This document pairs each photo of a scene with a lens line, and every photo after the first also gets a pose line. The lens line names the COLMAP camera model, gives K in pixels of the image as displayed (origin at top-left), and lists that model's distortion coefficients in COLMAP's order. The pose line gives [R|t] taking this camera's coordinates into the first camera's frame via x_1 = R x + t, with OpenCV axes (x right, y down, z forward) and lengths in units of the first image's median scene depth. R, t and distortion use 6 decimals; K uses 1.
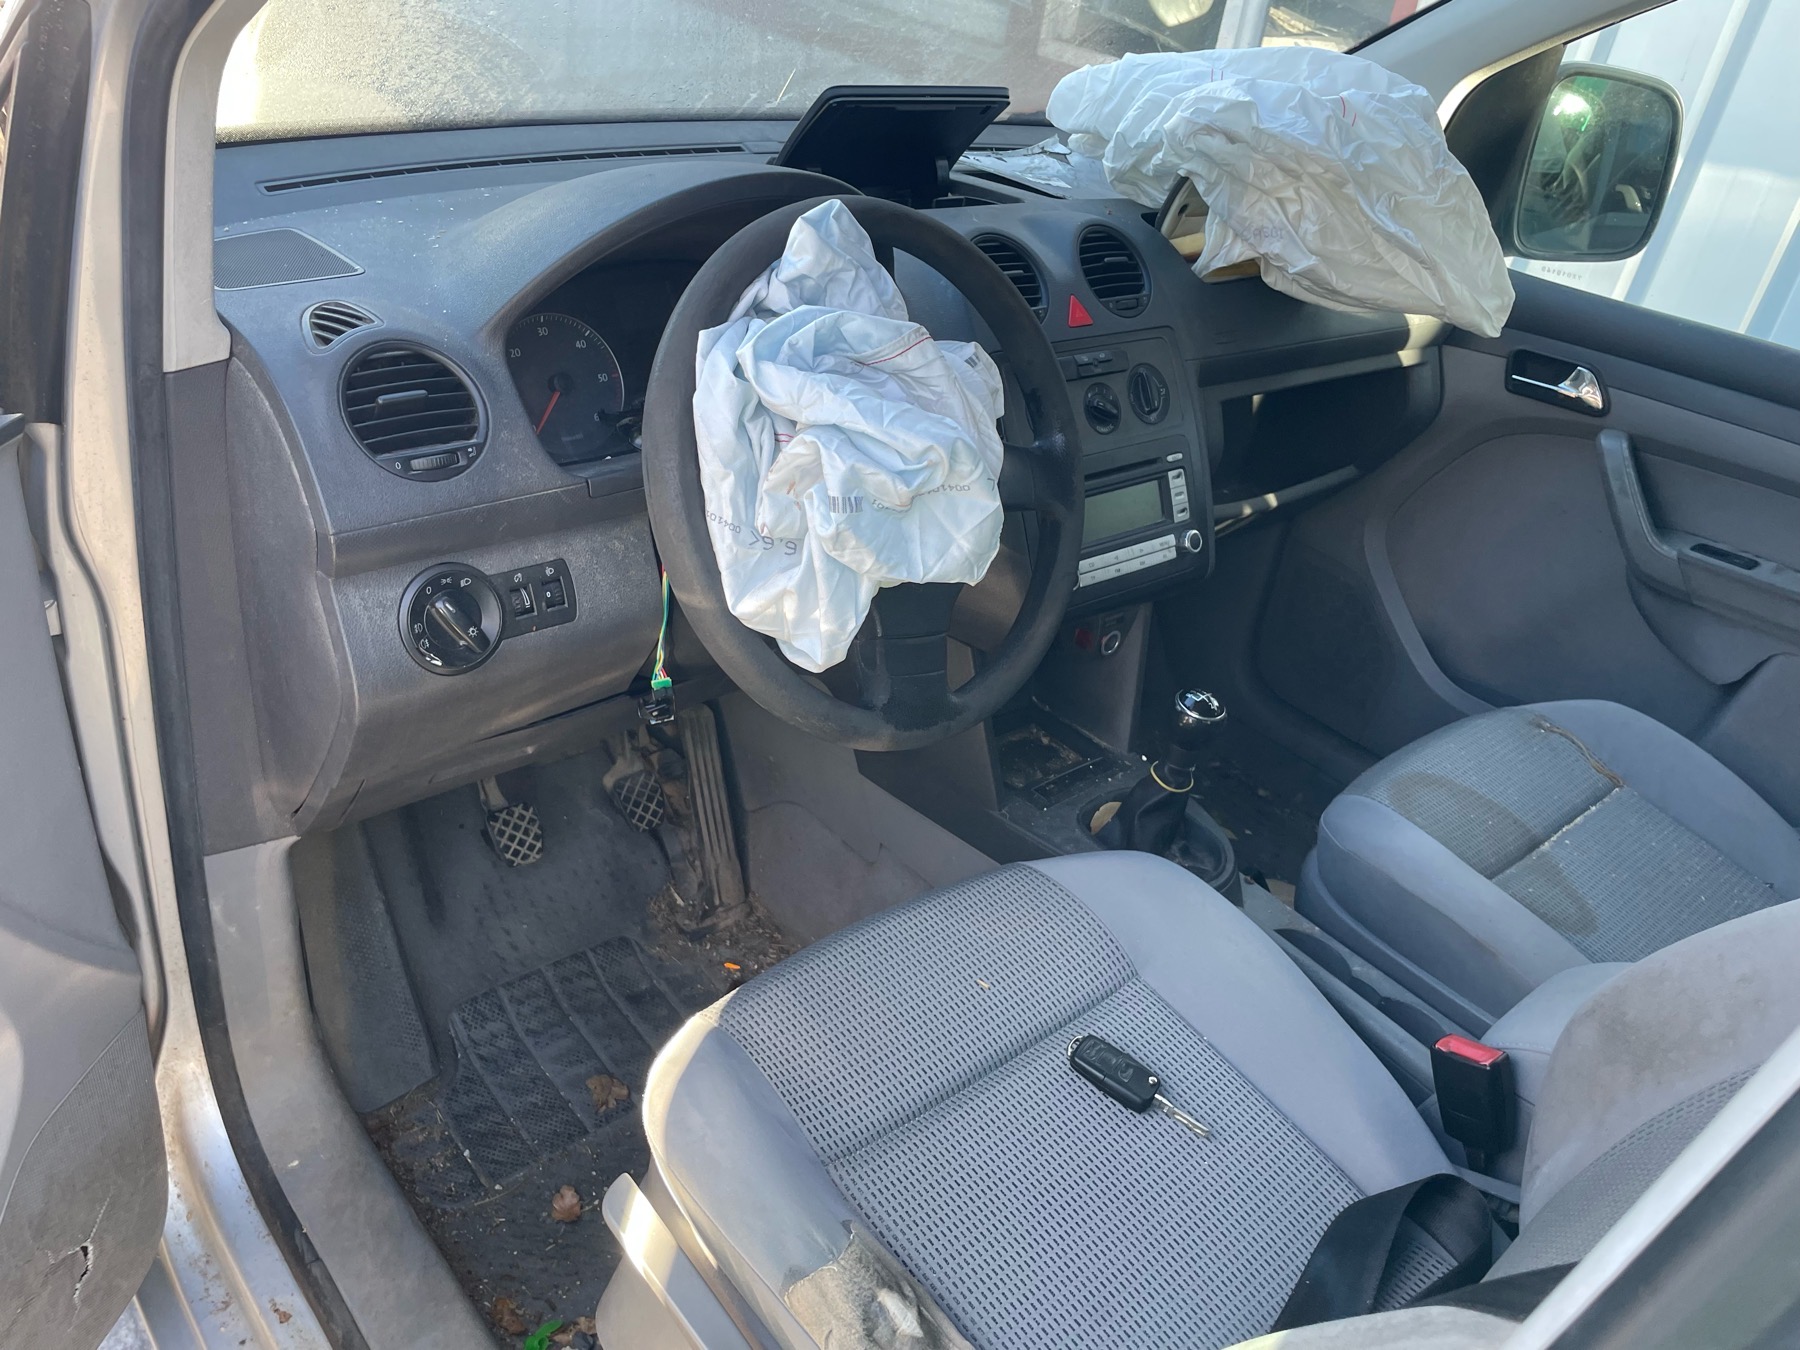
lens RADIAL K [[1353.6, 0, 900.0], [0, 1353.6, 675.0], [0, 0, 1]] dist [0.095281, -0.134589]
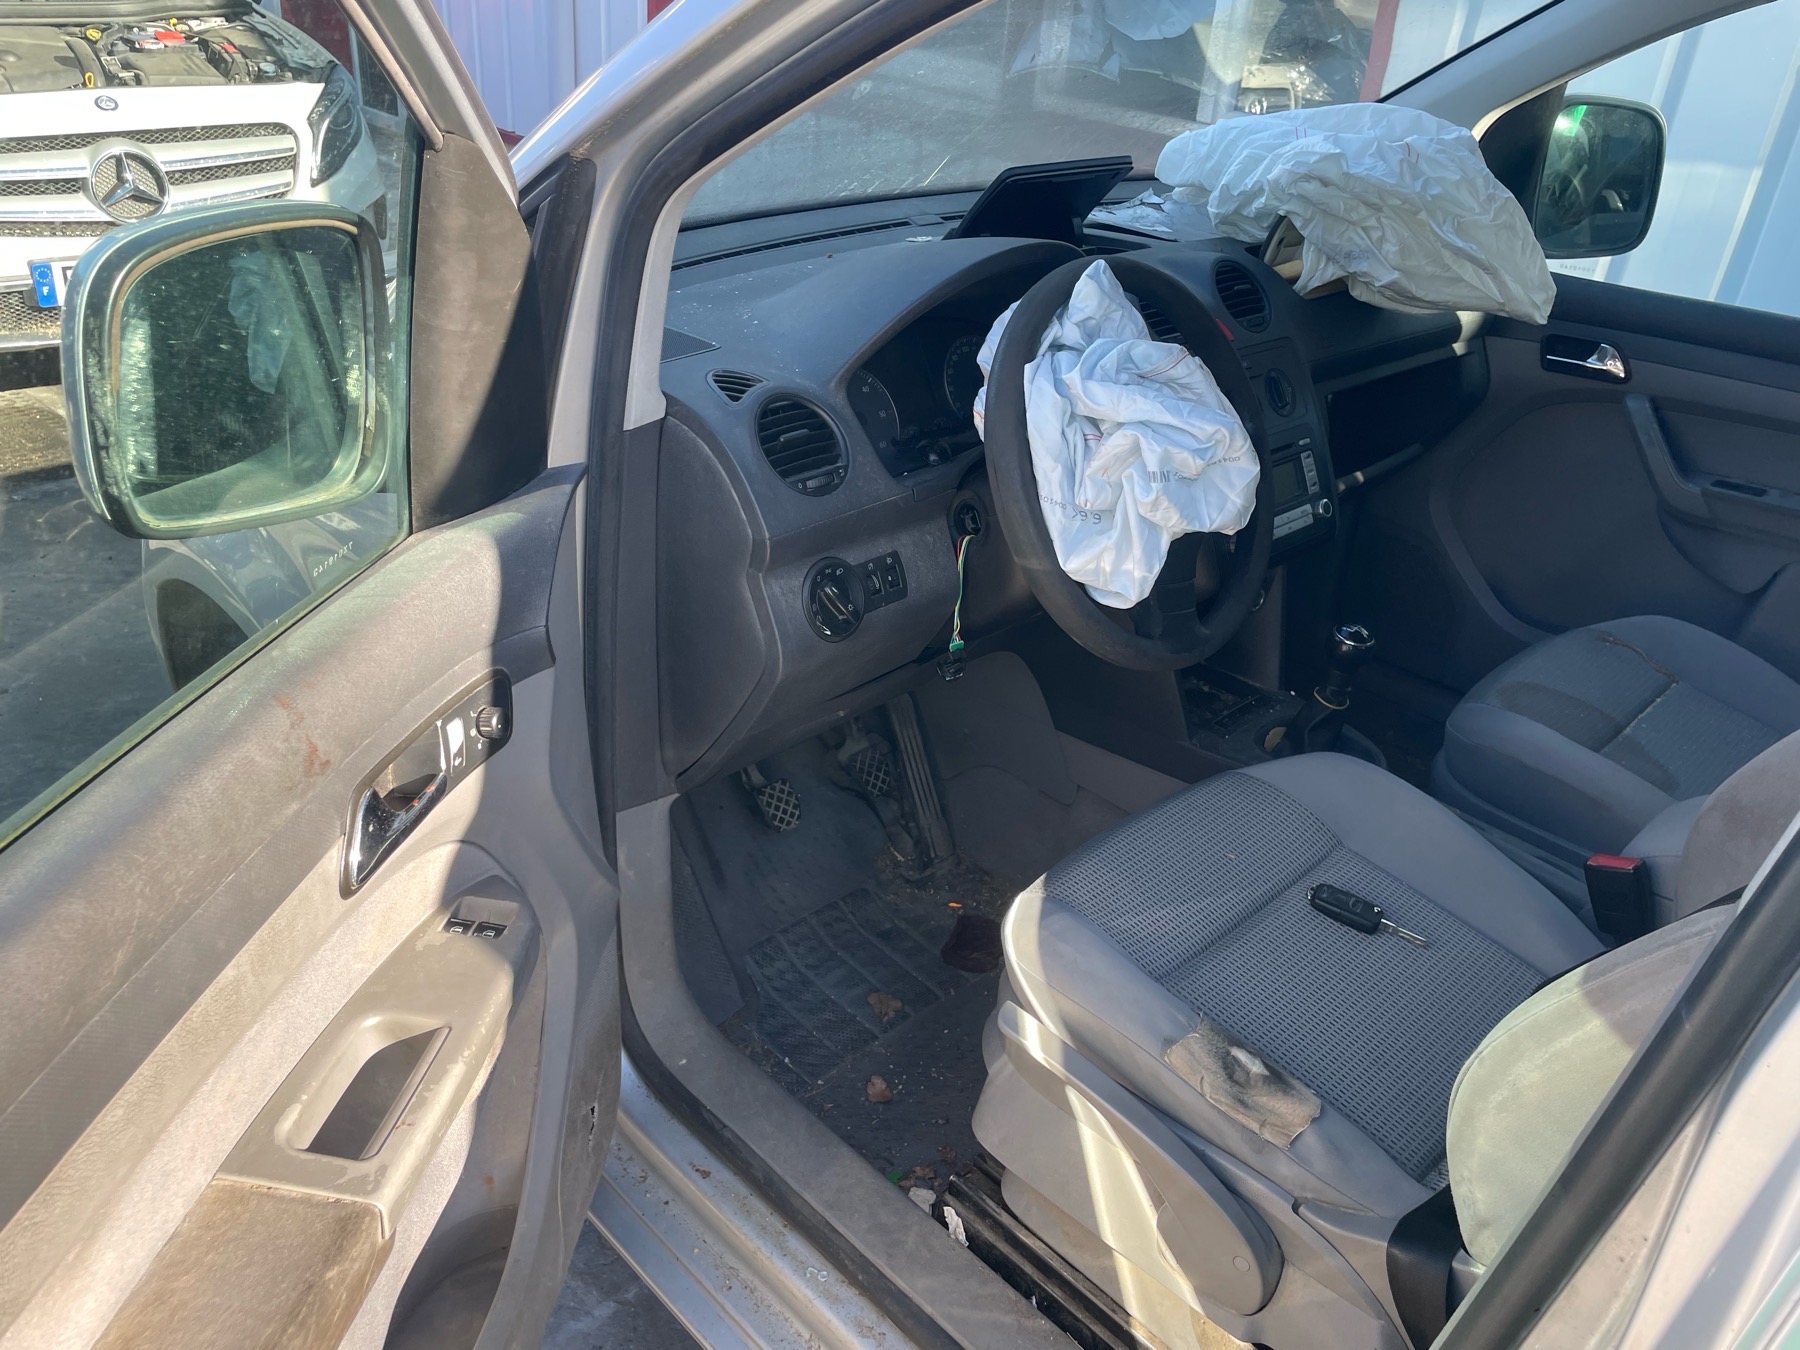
lens RADIAL K [[1377.7, 0, 910.1], [0, 1377.7, 697.8], [0, 0, 1]] dist [0.096129, -0.138965]
pose [[0.995057, -0.092652, 0.035733, -0.217191], [0.093328, 0.995477, -0.017737, 0.059153], [-0.033928, 0.020984, 0.999204, -0.236878]]
